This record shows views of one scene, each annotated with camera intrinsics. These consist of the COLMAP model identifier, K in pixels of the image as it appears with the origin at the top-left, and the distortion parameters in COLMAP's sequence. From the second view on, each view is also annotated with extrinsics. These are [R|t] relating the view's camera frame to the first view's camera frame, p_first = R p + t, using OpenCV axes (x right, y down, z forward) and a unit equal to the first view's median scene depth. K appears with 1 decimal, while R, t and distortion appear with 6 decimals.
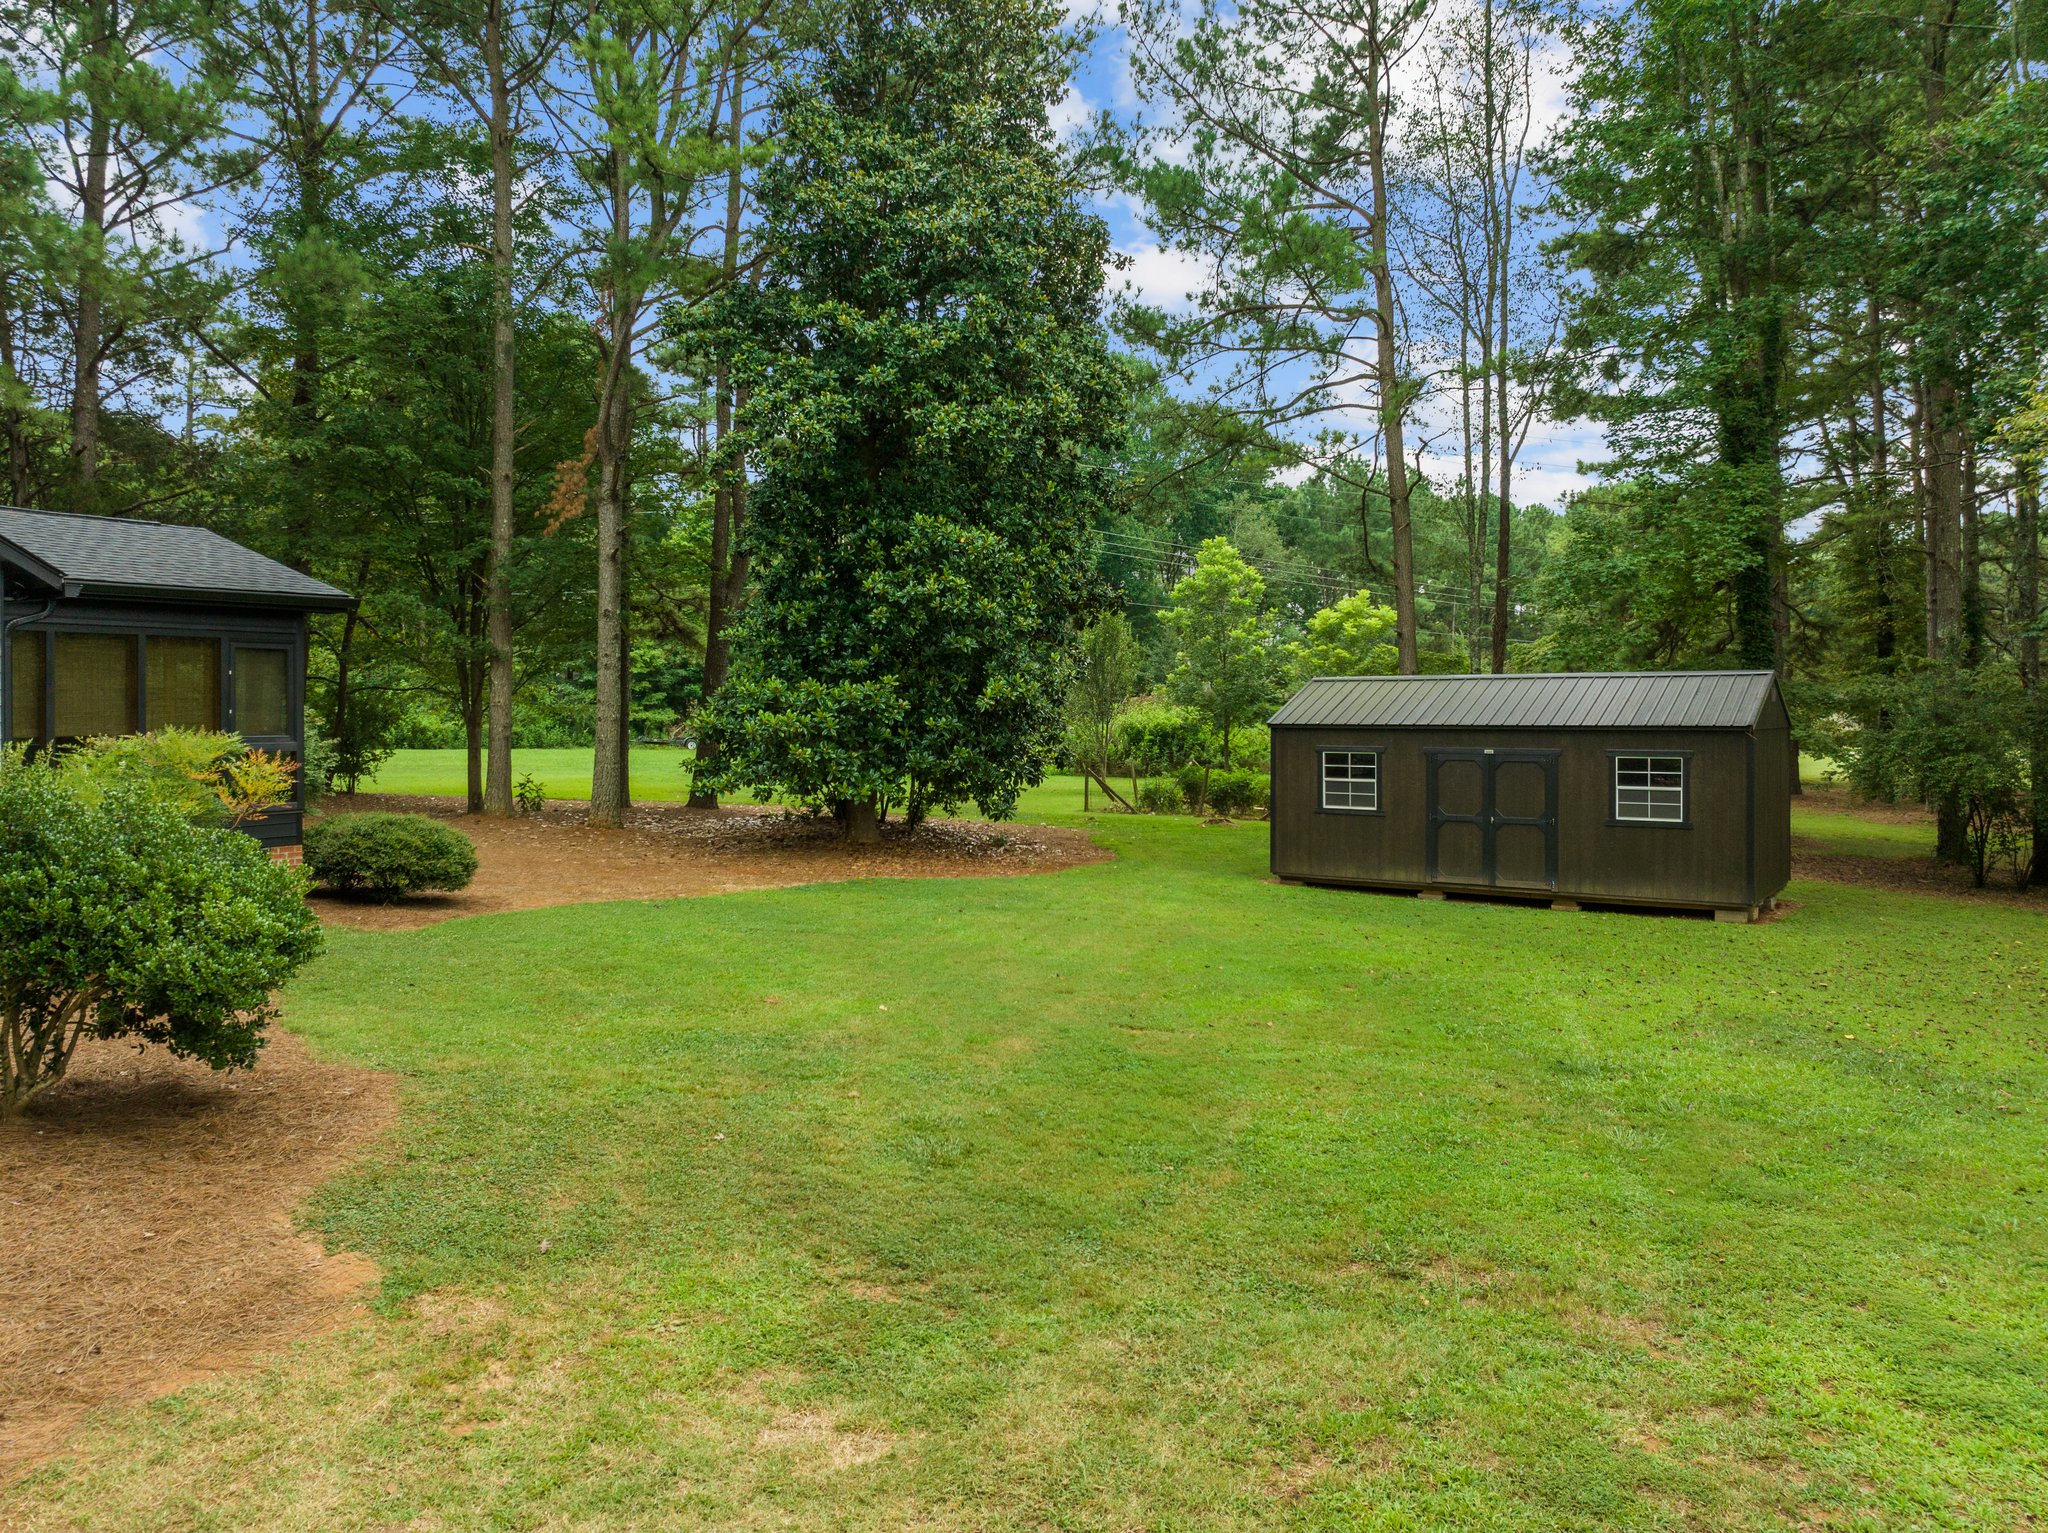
lens RADIAL K [[1456.4, 0, 1010.7], [0, 1456.4, 753.8], [0, 0, 1]] dist [-0.062895, 0.022295]
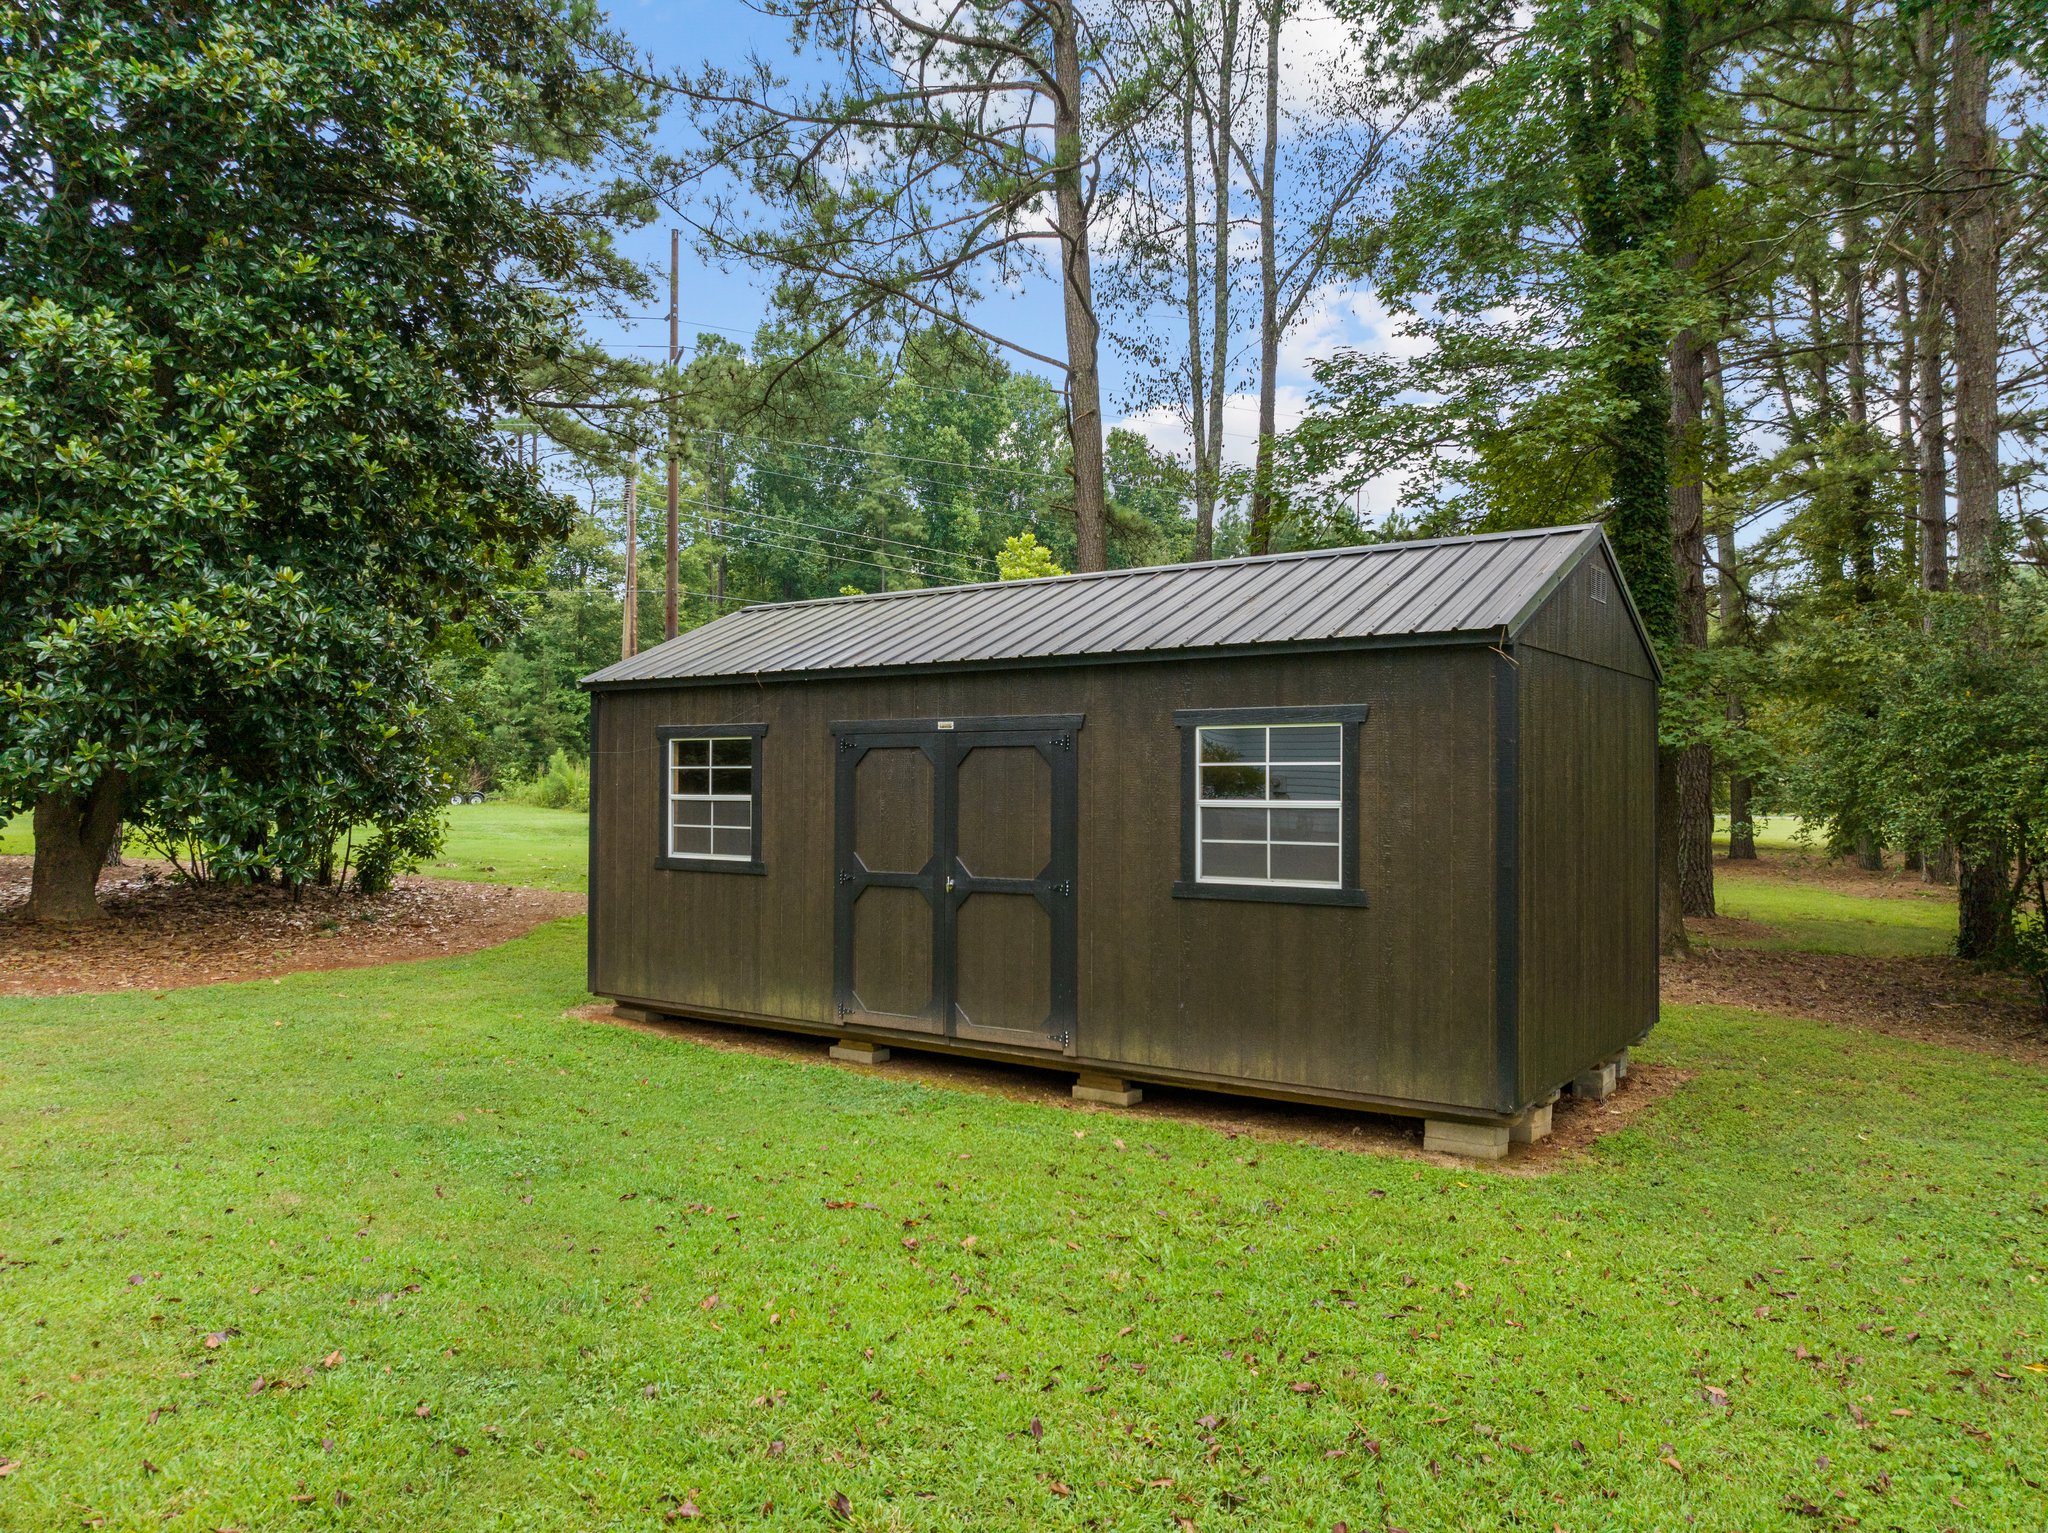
lens RADIAL K [[1456.4, 0, 1037.7], [0, 1456.4, 774.0], [0, 0, 1]] dist [-0.062895, 0.022295]
pose [[0.999759, 0.006365, 0.020996, 0.348879], [-0.005544, 0.999226, -0.038937, 0.030052], [-0.021228, 0.038811, 0.999021, 0.566369]]
